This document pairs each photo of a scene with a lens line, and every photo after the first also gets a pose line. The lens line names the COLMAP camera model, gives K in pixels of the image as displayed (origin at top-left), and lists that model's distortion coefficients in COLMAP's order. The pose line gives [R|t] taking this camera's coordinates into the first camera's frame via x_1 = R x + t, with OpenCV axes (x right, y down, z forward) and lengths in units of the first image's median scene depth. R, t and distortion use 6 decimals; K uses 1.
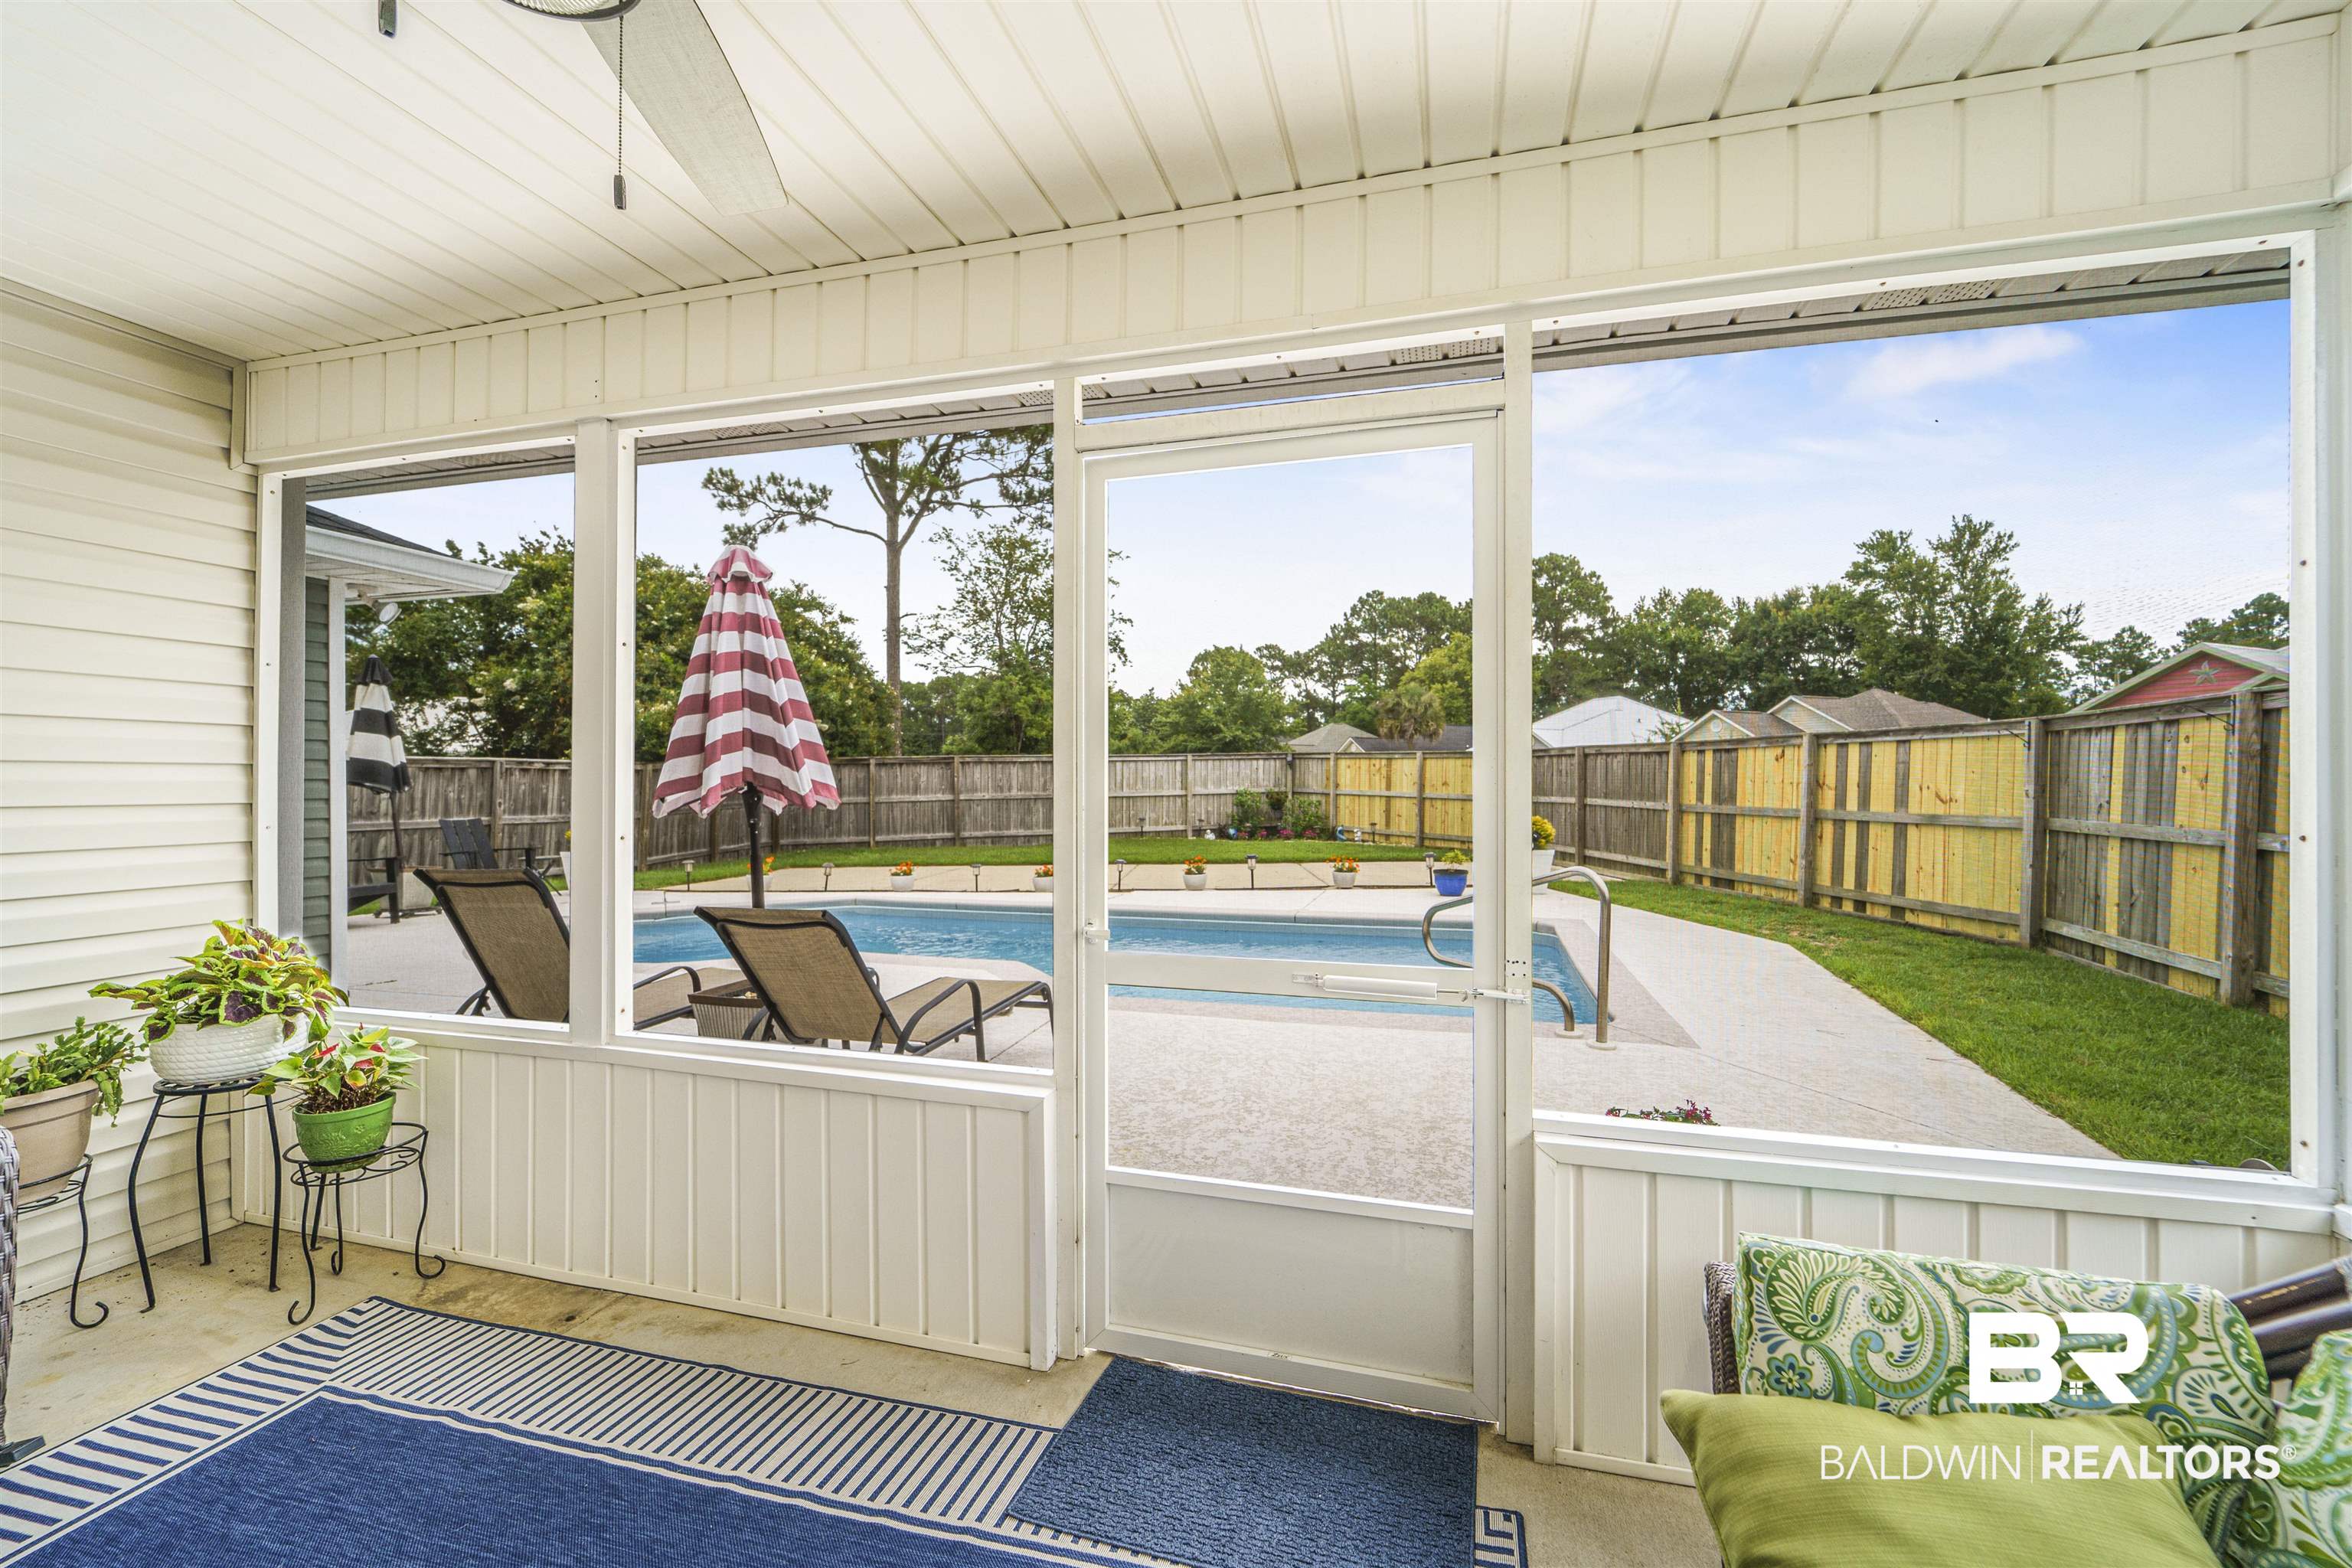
lens RADIAL K [[968.8, 0, 1187.0], [0, 968.8, 775.1], [0, 0, 1]] dist [-0.000116, -0.000467]
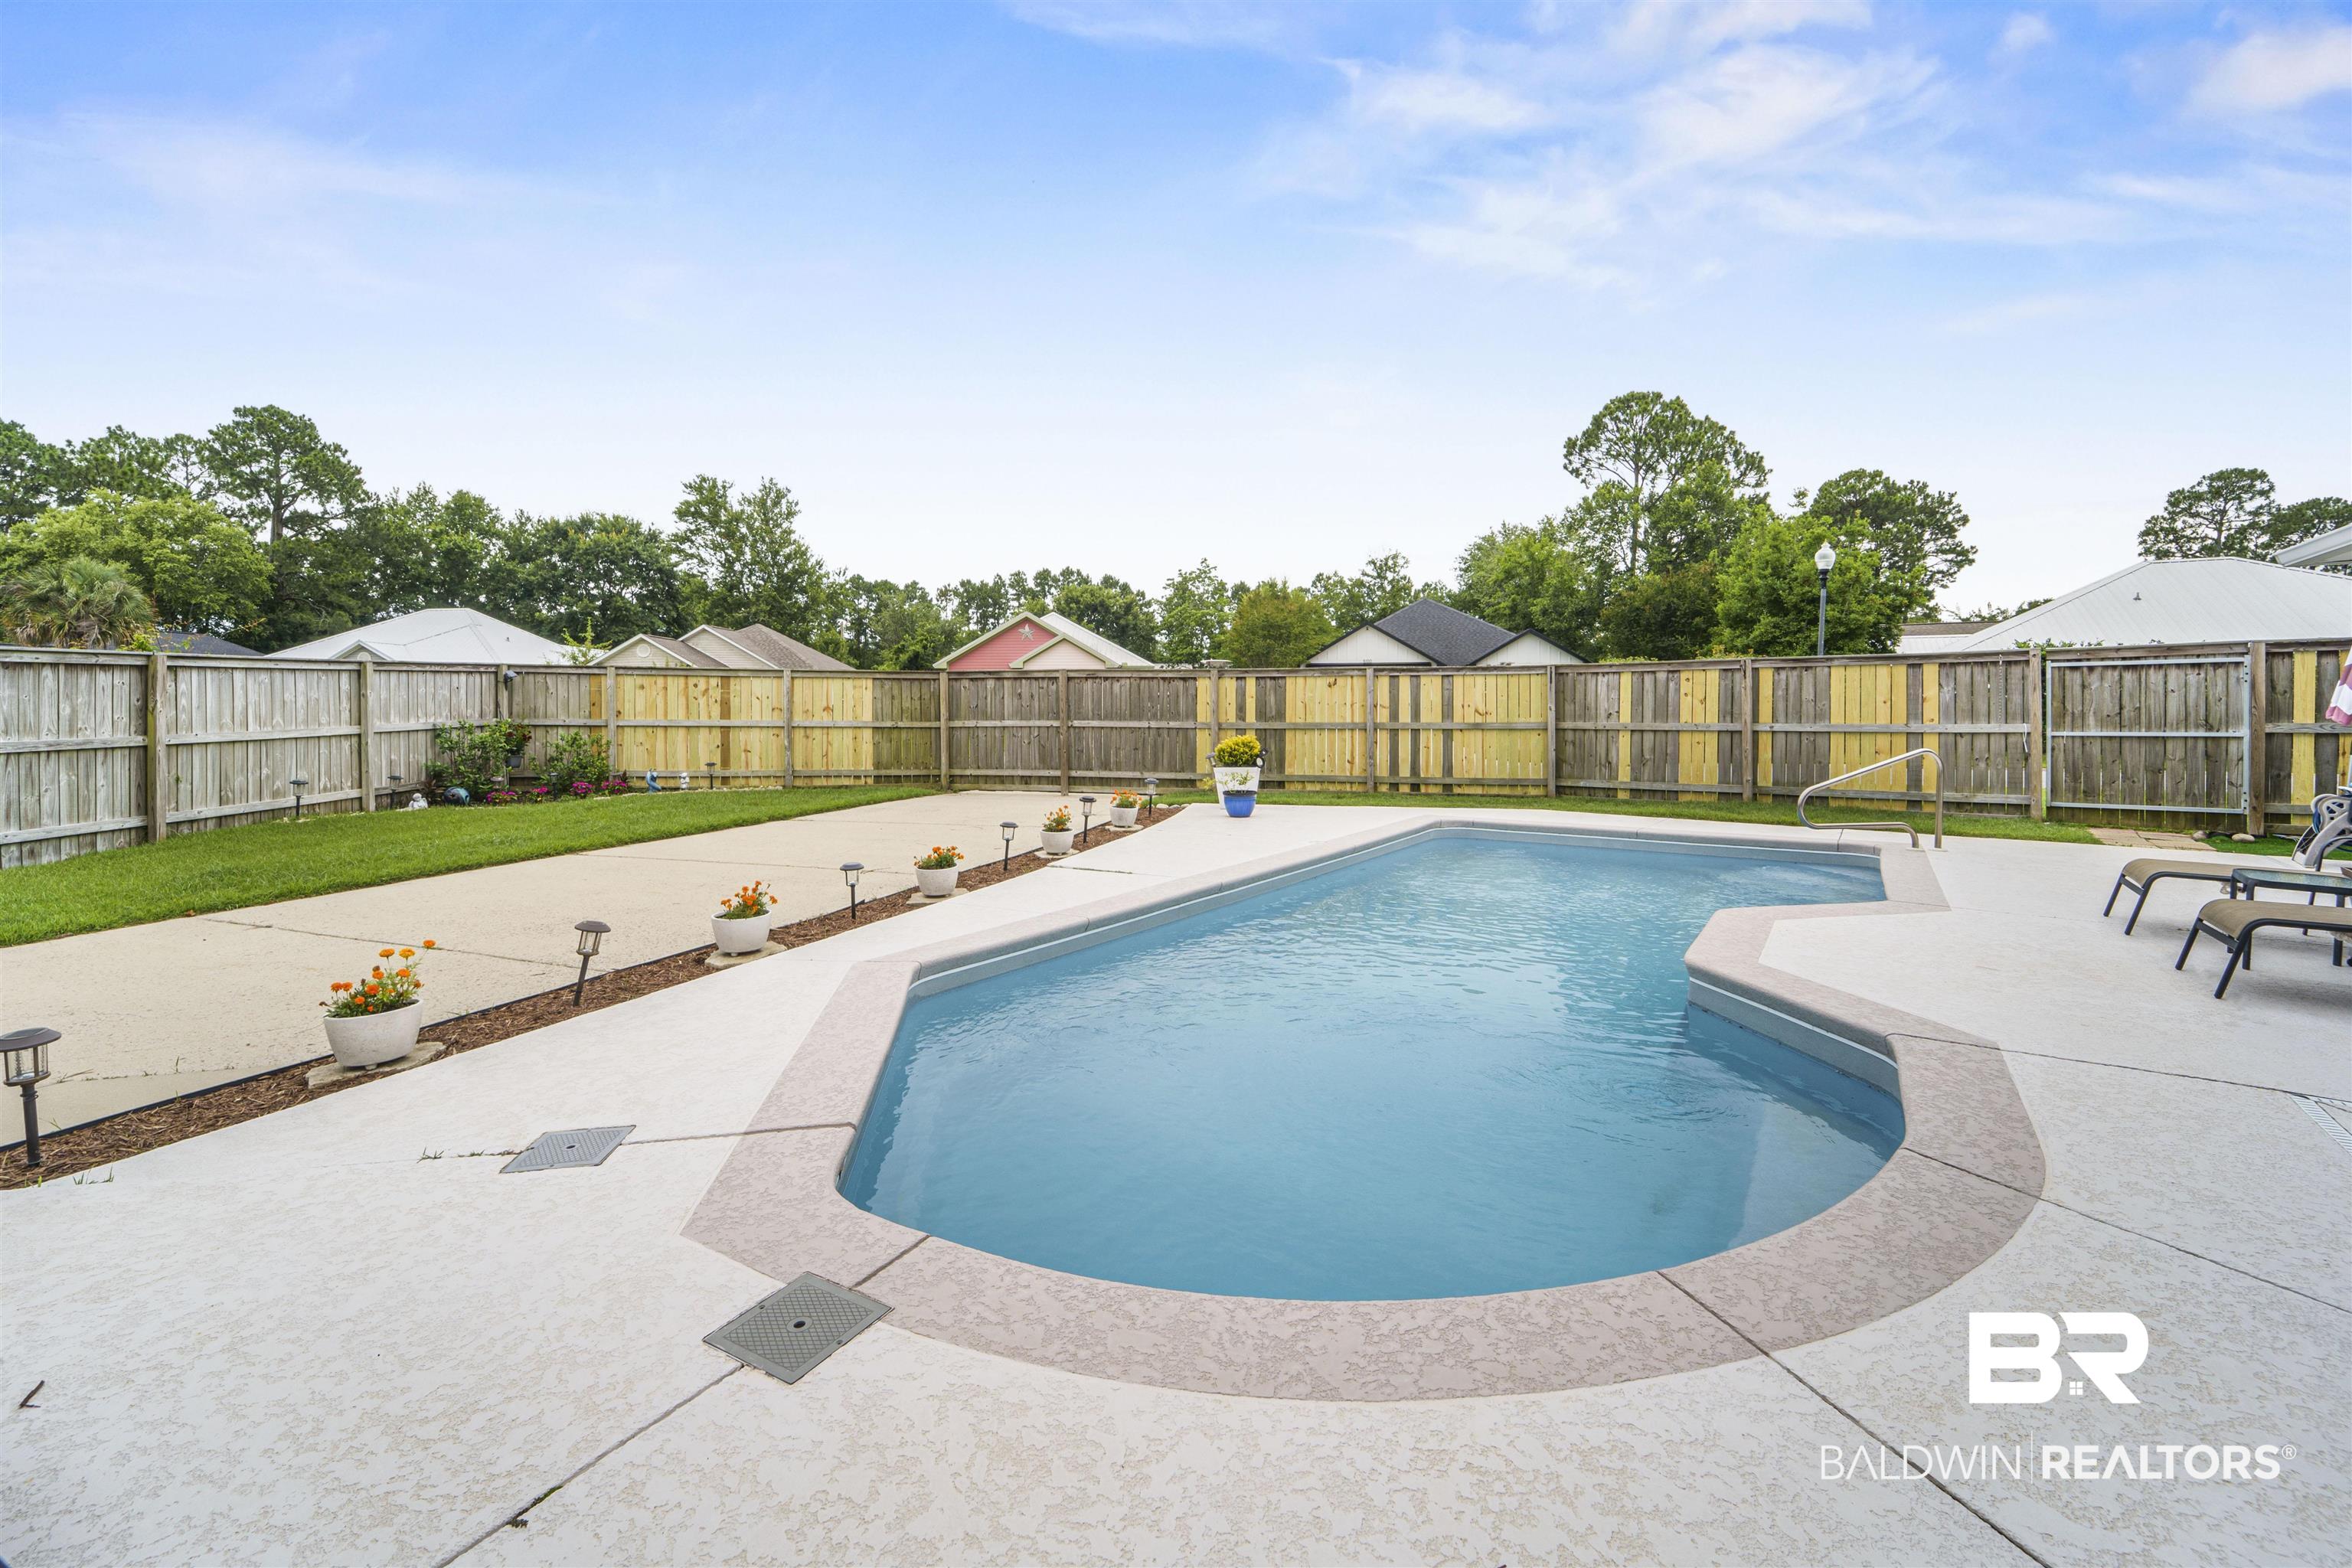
lens RADIAL K [[973.2, 0, 1186.0], [0, 973.2, 771.9], [0, 0, 1]] dist [-0.020864, -0.000253]
pose [[0.336000, -0.065151, 0.939606, -0.379062], [0.000283, 0.997612, 0.069071, 0.004679], [-0.941862, -0.022942, 0.335216, 0.391353]]
